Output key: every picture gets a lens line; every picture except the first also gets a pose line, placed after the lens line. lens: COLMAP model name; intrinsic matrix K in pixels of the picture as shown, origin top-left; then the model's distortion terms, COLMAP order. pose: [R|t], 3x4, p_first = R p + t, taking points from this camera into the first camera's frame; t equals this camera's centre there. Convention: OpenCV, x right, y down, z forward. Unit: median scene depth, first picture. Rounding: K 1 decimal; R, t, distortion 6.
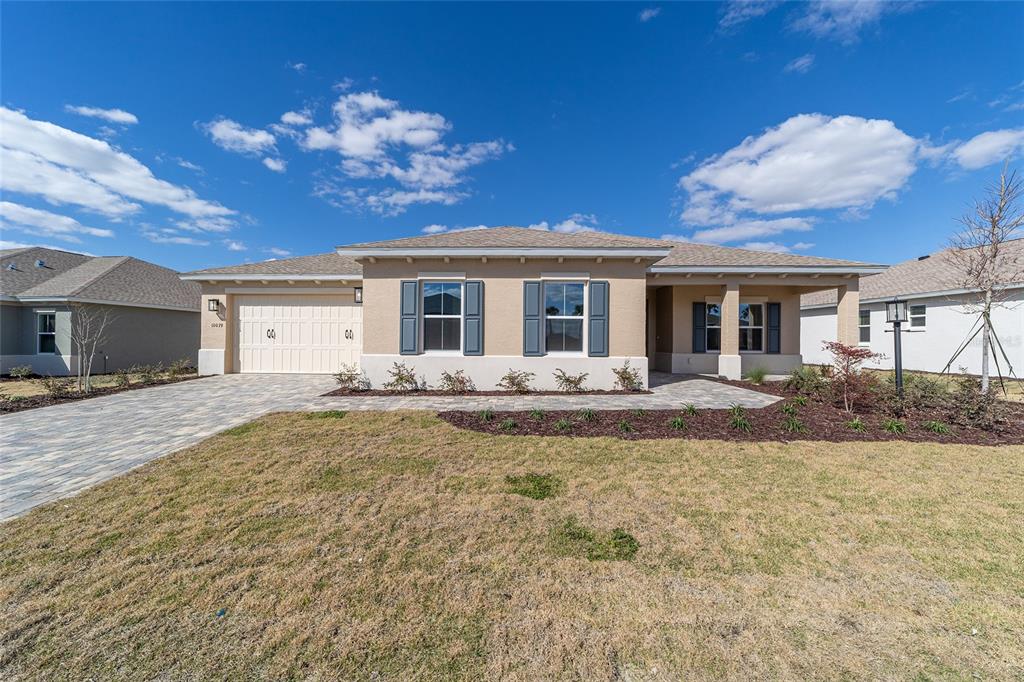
lens RADIAL K [[409.1, 0, 523.3], [0, 409.1, 342.2], [0, 0, 1]] dist [0.000546, 0.000145]
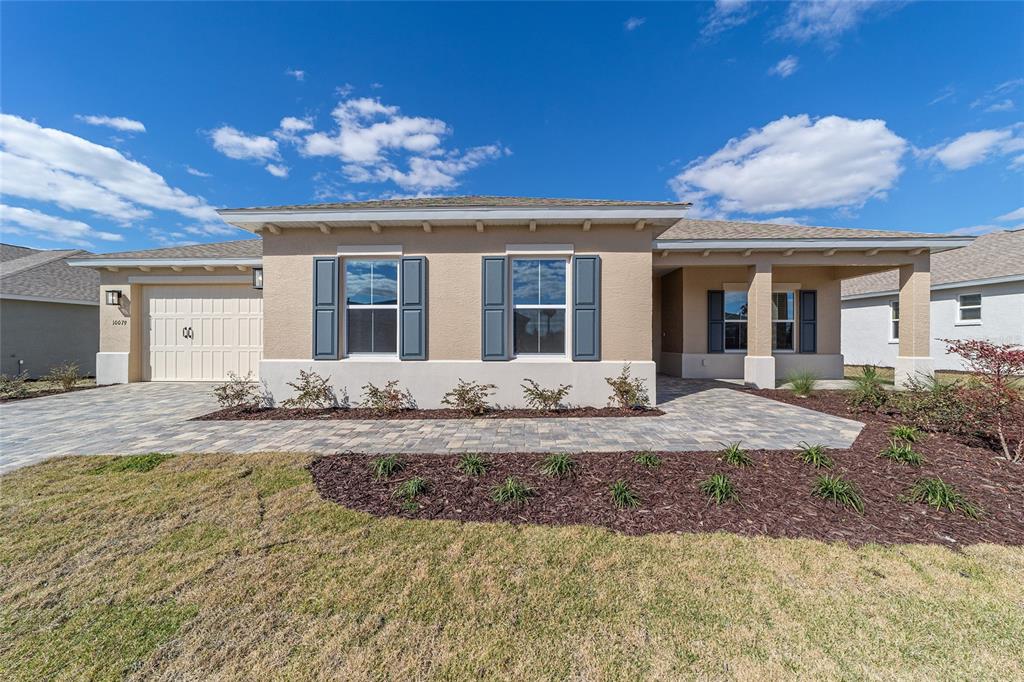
lens RADIAL K [[399.4, 0, 512.0], [0, 399.4, 341.0], [0, 0, 1]] dist [-0.001236, 0.003620]
pose [[0.999717, -0.005951, -0.023018, 0.052546], [0.005963, 0.999982, 0.000447, -0.000470], [0.023014, -0.000584, 0.999735, 0.224471]]
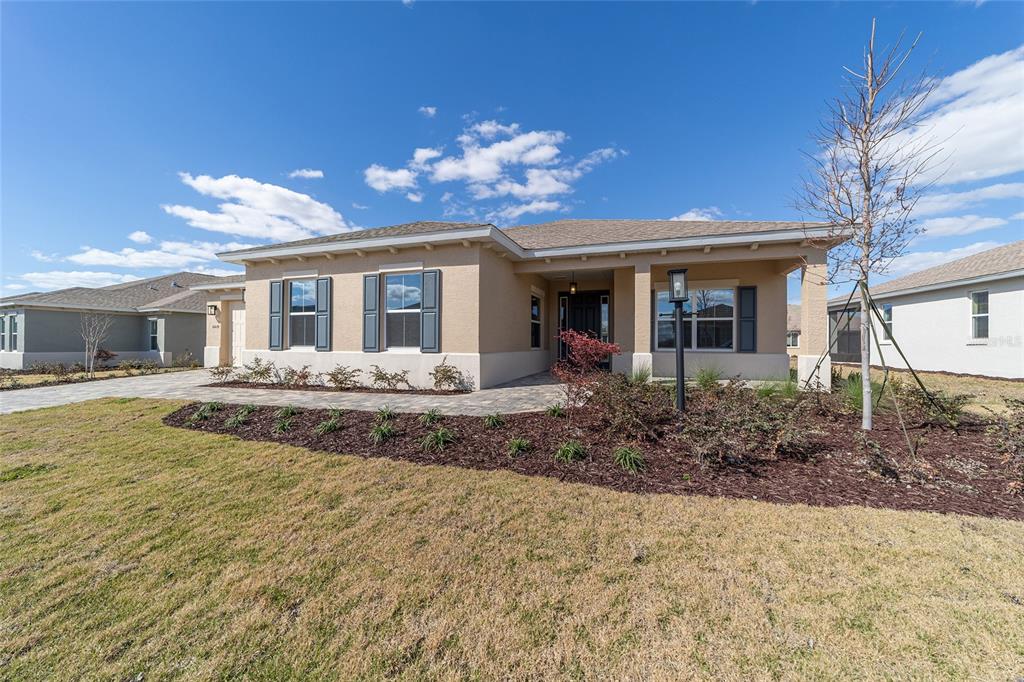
lens RADIAL K [[386.2, 0, 508.9], [0, 386.2, 342.4], [0, 0, 1]] dist [-0.001475, -0.000086]
pose [[0.947809, -0.002921, -0.318825, 0.471194], [0.003073, 0.999995, -0.000026, 0.009680], [0.318823, -0.000955, 0.947814, 0.180471]]
